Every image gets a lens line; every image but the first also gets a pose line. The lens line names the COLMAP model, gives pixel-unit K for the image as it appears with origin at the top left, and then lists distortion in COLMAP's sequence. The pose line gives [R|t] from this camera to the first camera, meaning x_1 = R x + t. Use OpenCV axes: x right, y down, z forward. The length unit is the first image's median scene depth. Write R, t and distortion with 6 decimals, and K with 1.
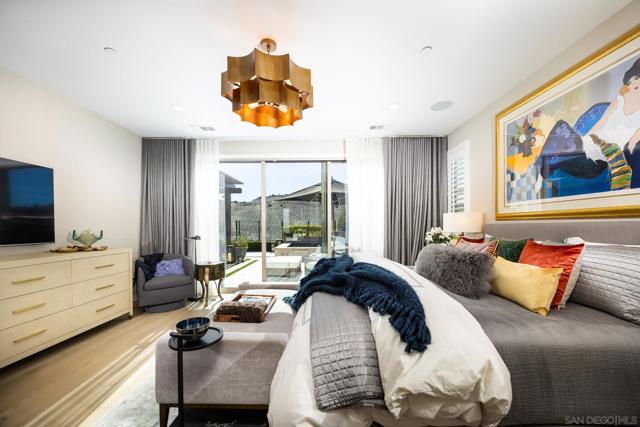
lens RADIAL K [[245.2, 0, 313.7], [0, 245.2, 230.4], [0, 0, 1]] dist [-0.005852, 0.000189]
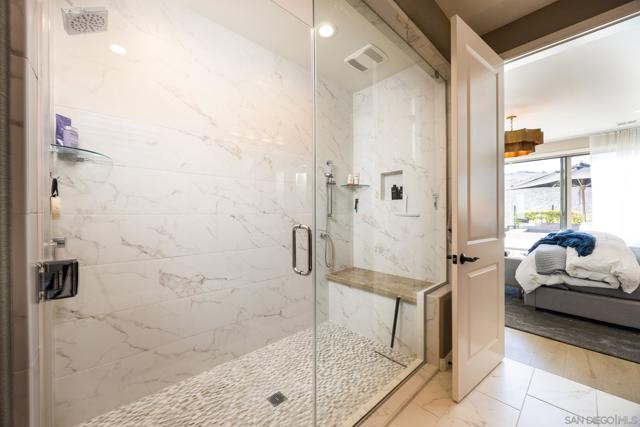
lens RADIAL K [[245.2, 0, 317.2], [0, 245.2, 214.2], [0, 0, 1]] dist [-0.005852, 0.000189]
pose [[0.696248, 0.006892, -0.717769, 0.104041], [-0.010112, 0.999949, -0.000207, 0.007509], [0.717730, 0.007403, 0.696282, -1.169918]]
